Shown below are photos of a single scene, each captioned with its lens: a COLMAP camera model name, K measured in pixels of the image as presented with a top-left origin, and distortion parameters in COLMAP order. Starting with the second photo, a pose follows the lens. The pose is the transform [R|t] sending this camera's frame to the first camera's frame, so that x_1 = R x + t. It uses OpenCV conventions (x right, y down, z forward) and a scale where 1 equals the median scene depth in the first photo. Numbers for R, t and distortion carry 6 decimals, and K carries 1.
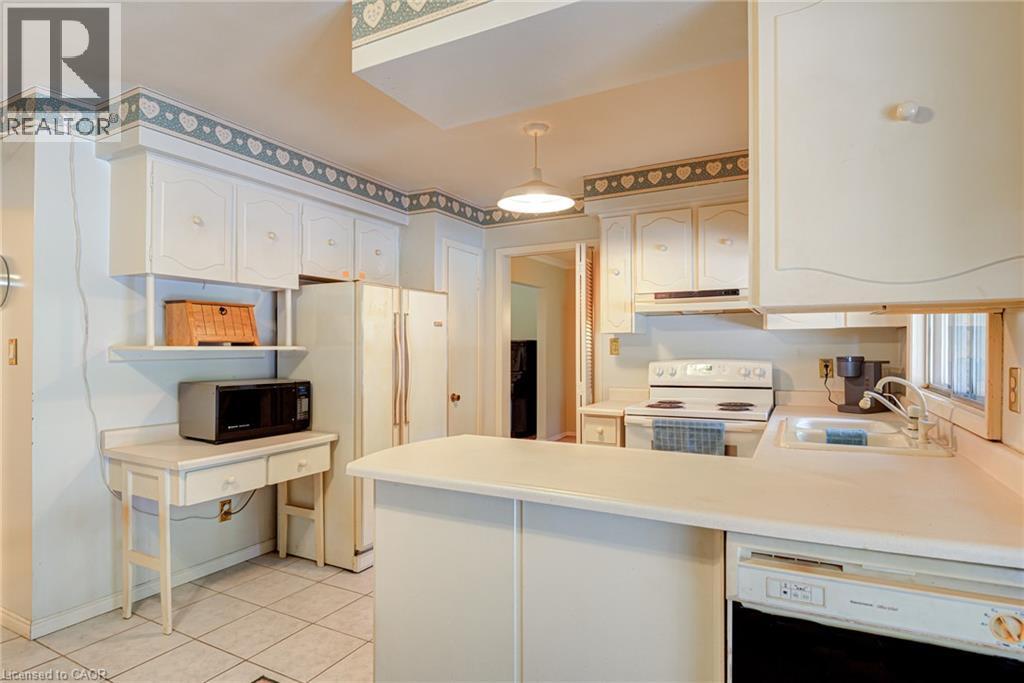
lens RADIAL K [[549.8, 0, 512.0], [0, 549.8, 341.5], [0, 0, 1]] dist [0.007955, 0.000154]
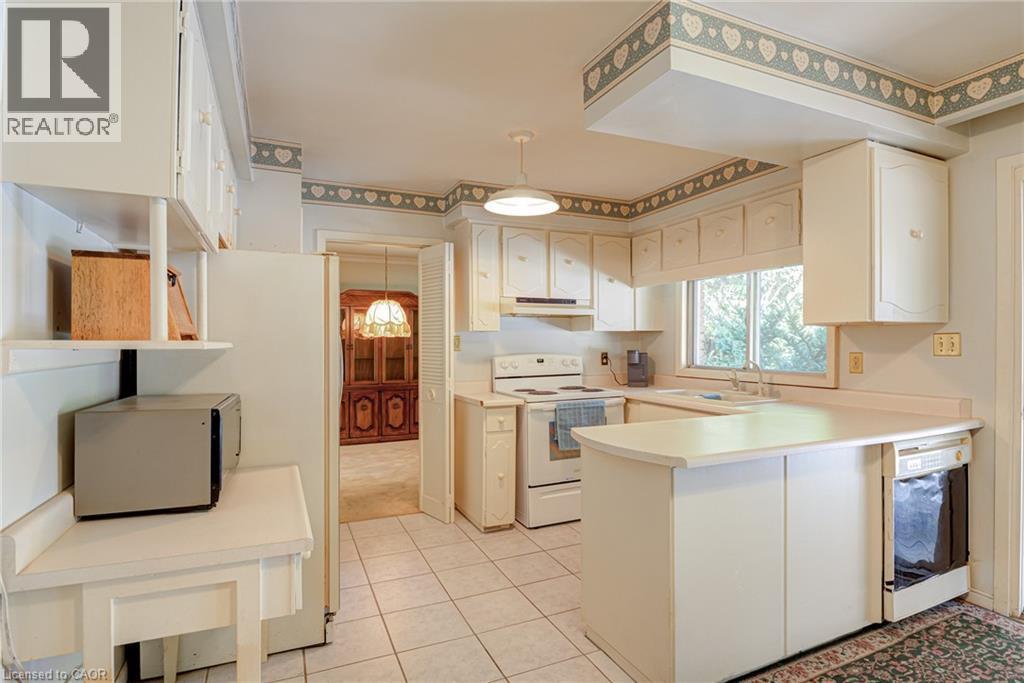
lens RADIAL K [[523.6, 0, 512.0], [0, 523.6, 341.5], [0, 0, 1]] dist [-0.015913, -0.000263]
pose [[0.614513, 0.003368, 0.788900, -0.684895], [-0.006366, 0.999980, 0.000689, 0.005112], [-0.788881, -0.005445, 0.614522, 0.364724]]
